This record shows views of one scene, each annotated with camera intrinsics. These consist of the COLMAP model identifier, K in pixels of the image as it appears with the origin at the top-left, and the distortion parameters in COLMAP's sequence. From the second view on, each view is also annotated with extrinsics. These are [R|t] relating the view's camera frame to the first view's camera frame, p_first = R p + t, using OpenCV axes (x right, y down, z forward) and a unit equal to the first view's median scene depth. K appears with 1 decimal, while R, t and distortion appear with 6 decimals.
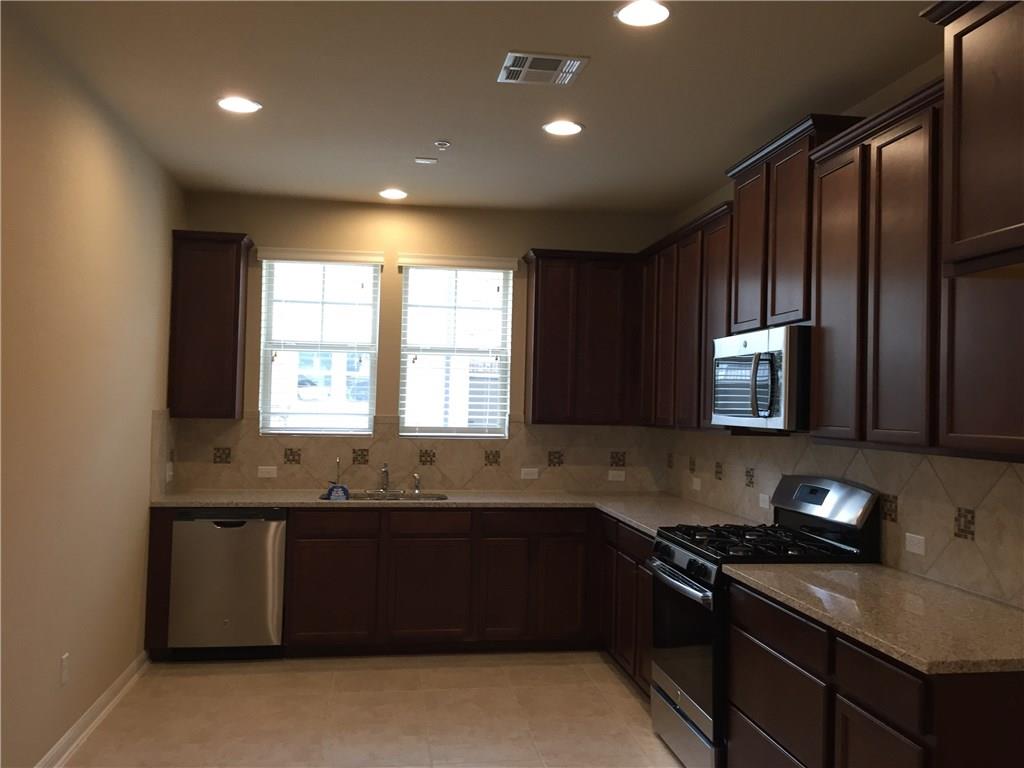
lens RADIAL K [[895.8, 0, 513.9], [0, 895.8, 384.3], [0, 0, 1]] dist [0.055686, -0.022839]
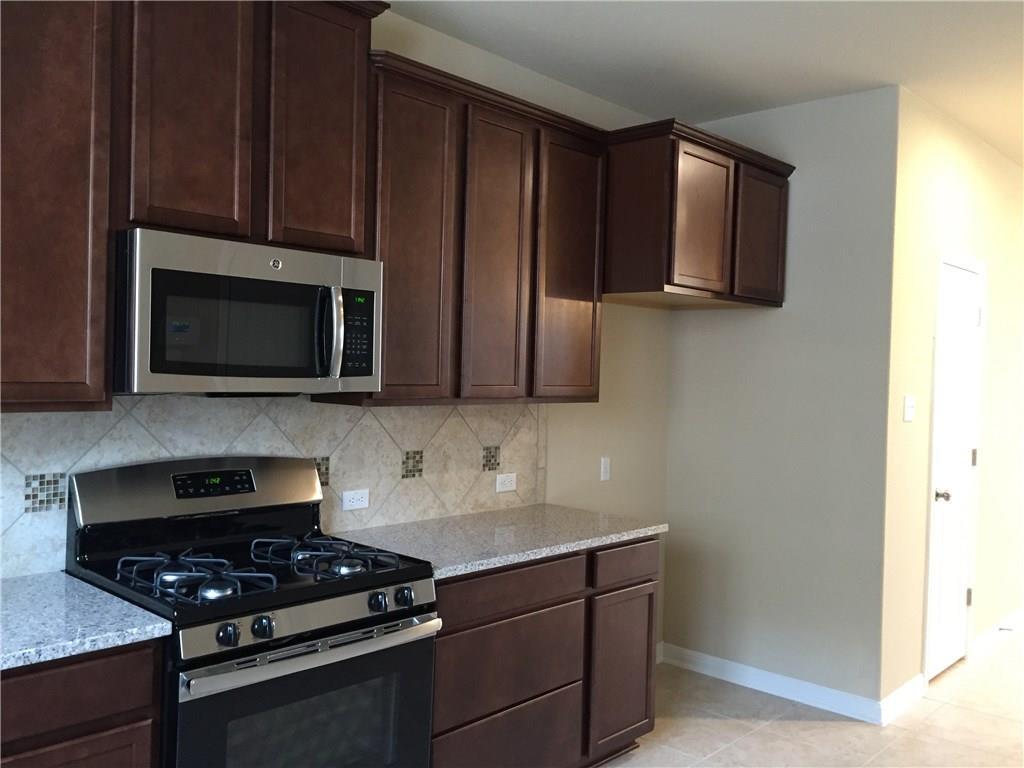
lens RADIAL K [[895.8, 0, 513.9], [0, 895.8, 384.3], [0, 0, 1]] dist [0.055686, -0.022839]
pose [[-0.624410, -0.057186, 0.779001, -0.454955], [-0.061435, 0.997822, 0.024006, 0.018587], [-0.778677, -0.032868, -0.626563, 1.615087]]
